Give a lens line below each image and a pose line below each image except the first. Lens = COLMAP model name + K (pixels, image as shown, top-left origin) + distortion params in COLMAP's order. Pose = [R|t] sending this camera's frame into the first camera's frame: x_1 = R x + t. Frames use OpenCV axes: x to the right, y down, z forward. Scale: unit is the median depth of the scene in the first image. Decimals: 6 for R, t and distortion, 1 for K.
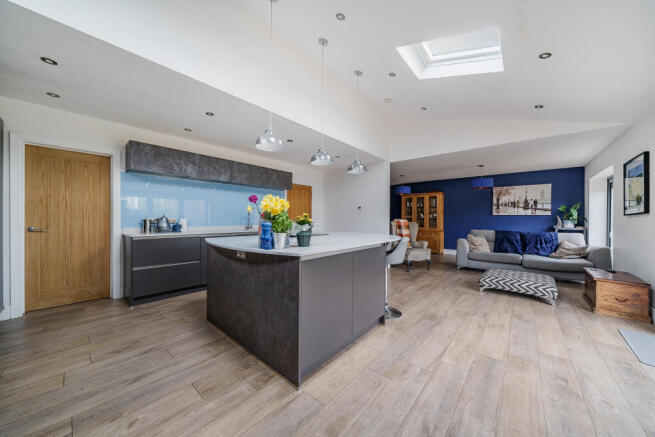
lens RADIAL K [[227.2, 0, 324.3], [0, 227.2, 218.7], [0, 0, 1]] dist [-0.001514, 0.000008]
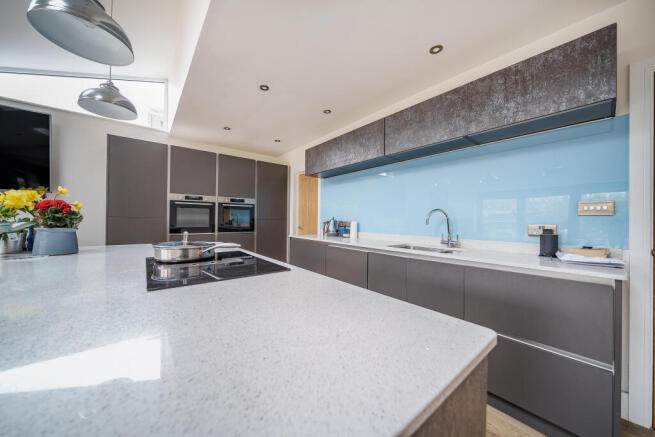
lens RADIAL K [[227.2, 0, 324.3], [0, 227.2, 218.7], [0, 0, 1]] dist [-0.001514, 0.000008]
pose [[-0.175237, -0.004916, -0.984514, 0.205441], [-0.010803, 0.999937, -0.003070, -0.005013], [0.984467, 0.010098, -0.175279, 1.169525]]
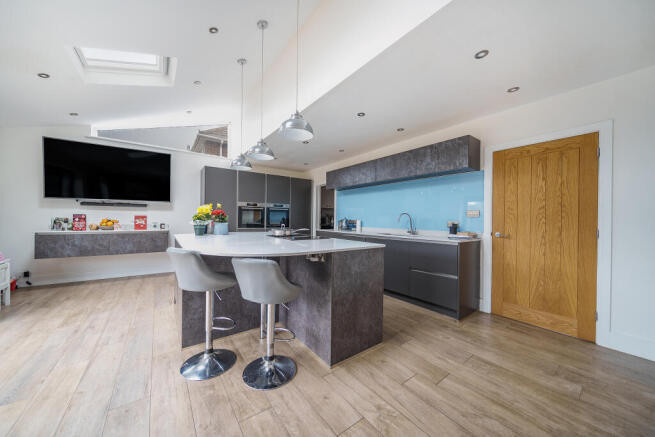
lens RADIAL K [[227.2, 0, 324.3], [0, 227.2, 218.7], [0, 0, 1]] dist [-0.001514, 0.000008]
pose [[-0.217596, -0.003229, -0.976034, 0.697249], [-0.011412, 0.999935, -0.000764, -0.003508], [0.975972, 0.010973, -0.217619, 1.223319]]
